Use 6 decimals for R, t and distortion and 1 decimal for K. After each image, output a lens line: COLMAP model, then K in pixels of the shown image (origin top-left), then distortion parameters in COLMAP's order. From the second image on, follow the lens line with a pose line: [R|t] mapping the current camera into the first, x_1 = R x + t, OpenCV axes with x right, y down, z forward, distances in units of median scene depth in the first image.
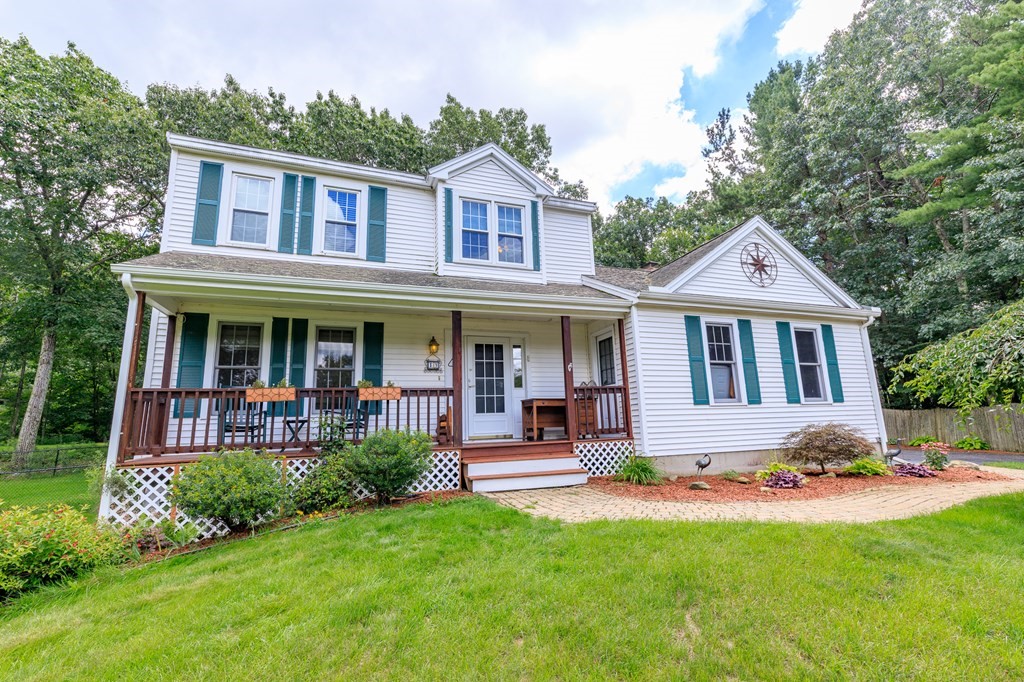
lens RADIAL K [[446.4, 0, 512.0], [0, 446.4, 341.0], [0, 0, 1]] dist [-0.000051, -0.000074]
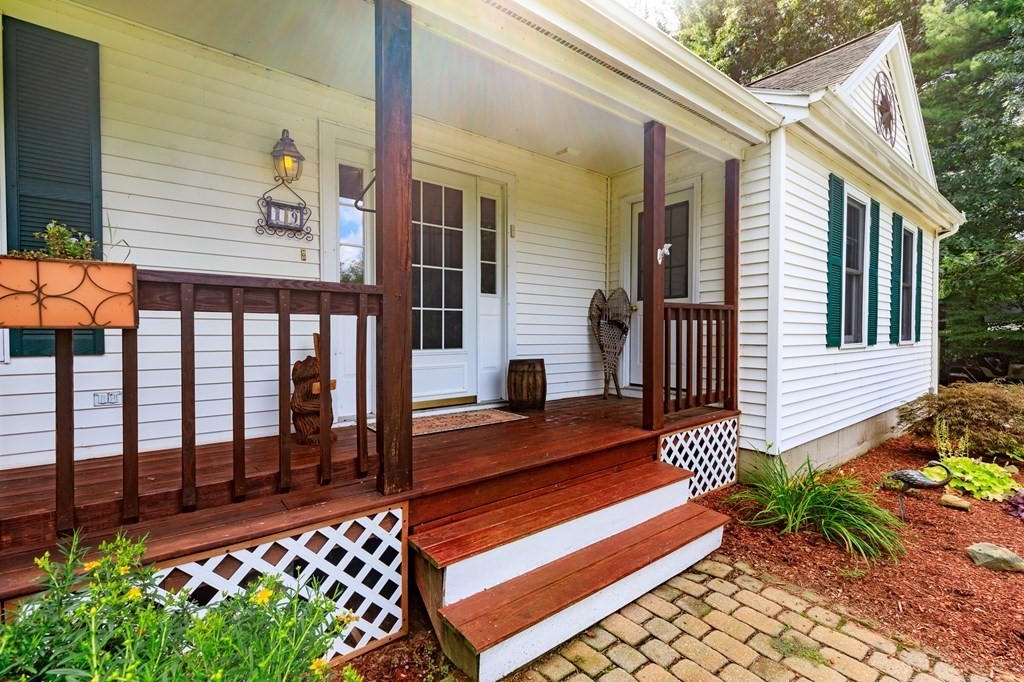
lens RADIAL K [[459.5, 0, 512.0], [0, 459.5, 341.0], [0, 0, 1]] dist [-0.002039, -0.000302]
pose [[0.945410, 0.030136, 0.324487, -0.121450], [-0.096750, 0.976777, 0.191169, 0.063924], [-0.311191, -0.212128, 0.926370, 0.585935]]
